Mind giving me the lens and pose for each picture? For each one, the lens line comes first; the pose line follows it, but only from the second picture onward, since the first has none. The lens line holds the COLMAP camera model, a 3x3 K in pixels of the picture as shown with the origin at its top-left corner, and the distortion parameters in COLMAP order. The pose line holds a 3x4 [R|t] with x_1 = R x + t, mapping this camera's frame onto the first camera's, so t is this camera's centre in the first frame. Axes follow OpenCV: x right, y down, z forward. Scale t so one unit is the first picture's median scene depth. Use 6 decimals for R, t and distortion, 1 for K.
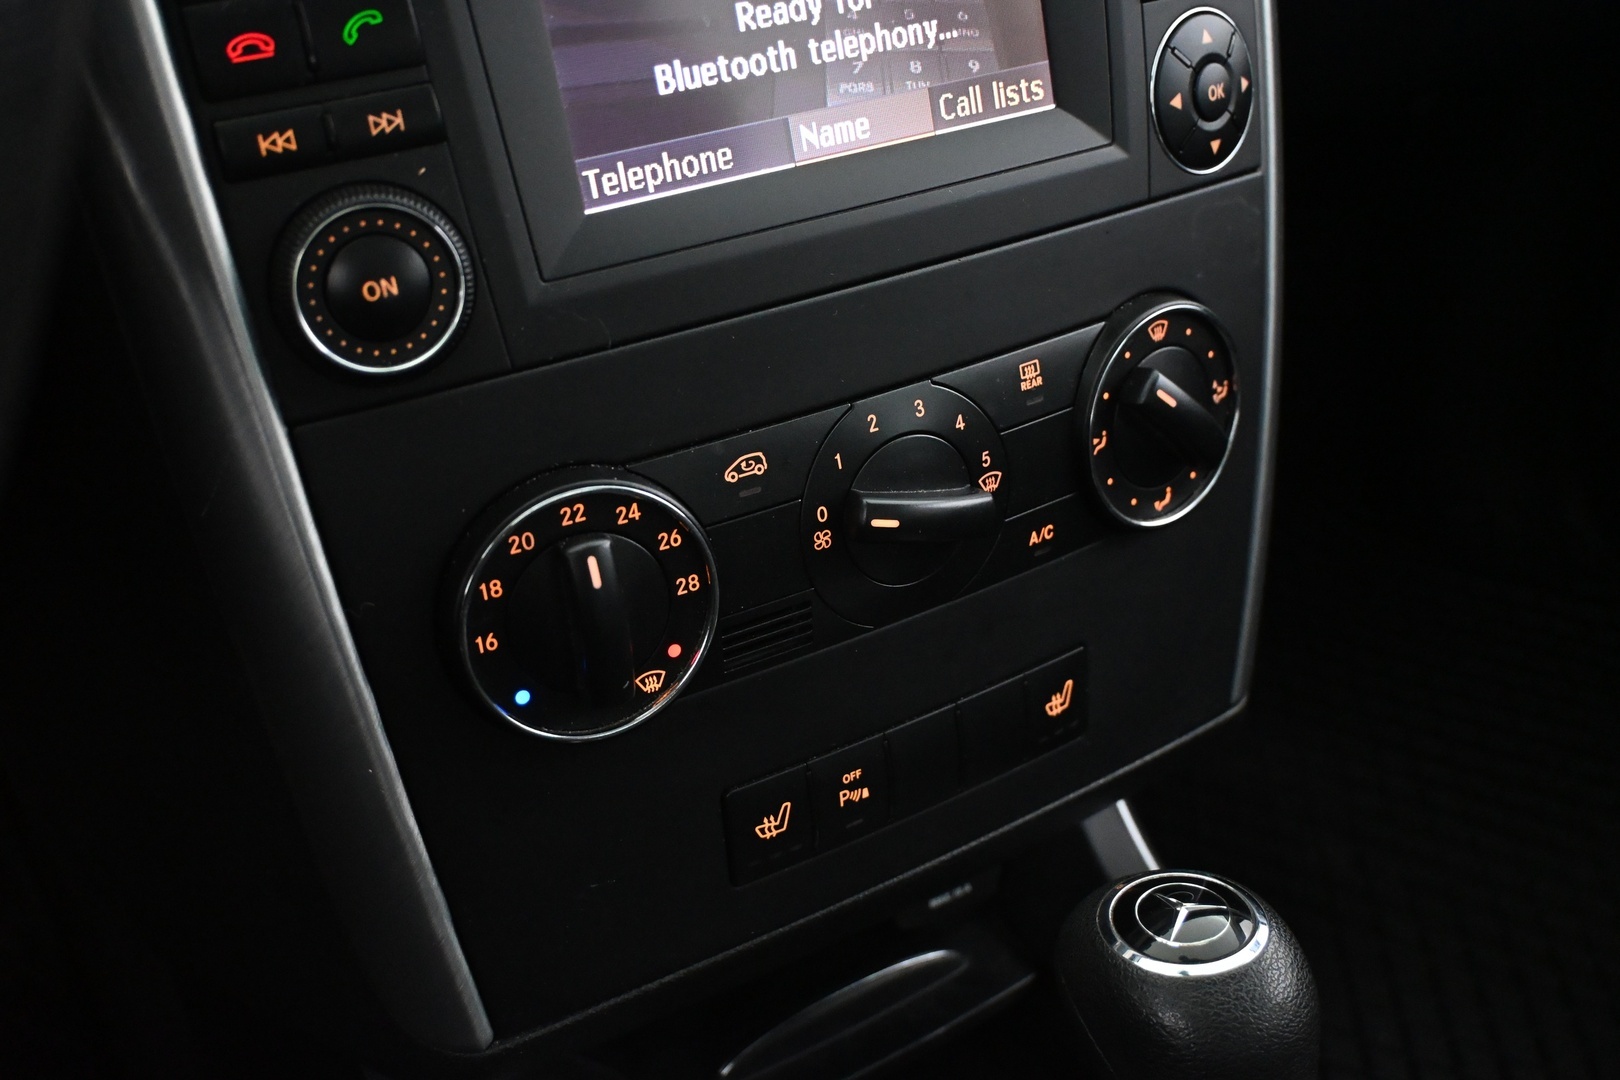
lens RADIAL K [[1731.0, 0, 810.0], [0, 1731.0, 540.0], [0, 0, 1]] dist [-0.004843, 0.013459]
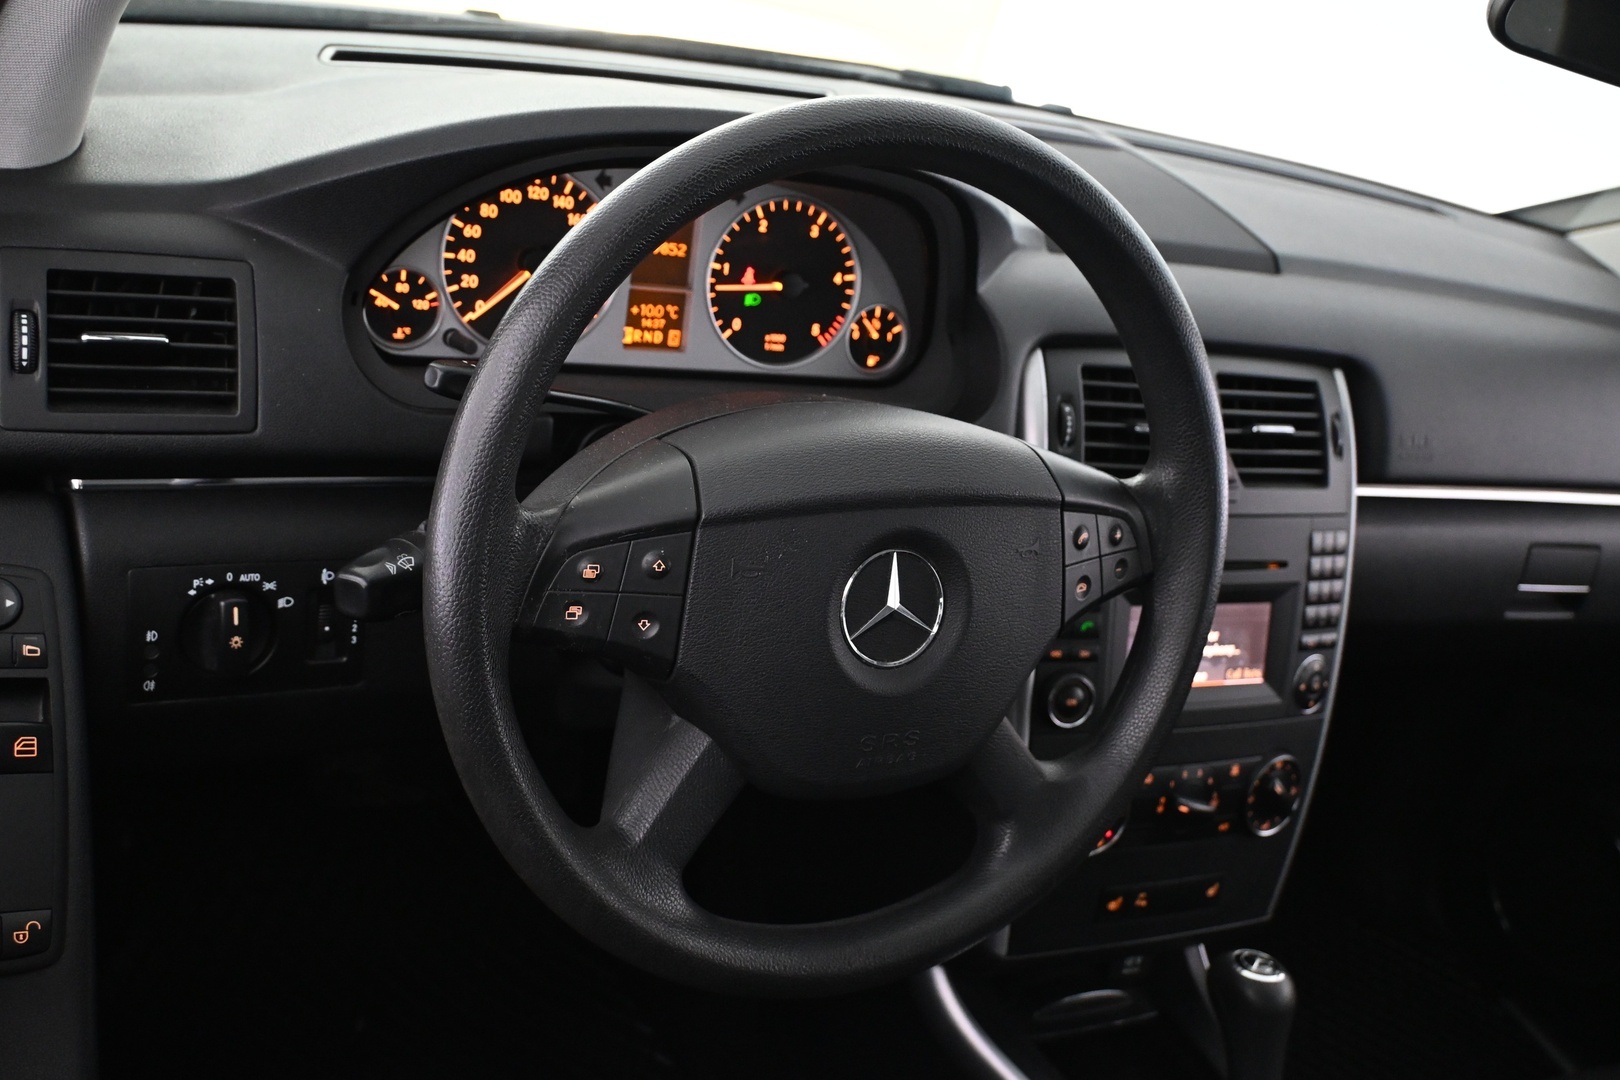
lens RADIAL K [[1675.8, 0, 810.0], [0, 1675.8, 540.0], [0, 0, 1]] dist [0.005994, 0.000434]
pose [[0.968485, 0.248750, 0.012656, -0.736768], [-0.243514, 0.956327, -0.161676, 0.172161], [-0.052320, 0.153499, 0.986763, -1.886613]]
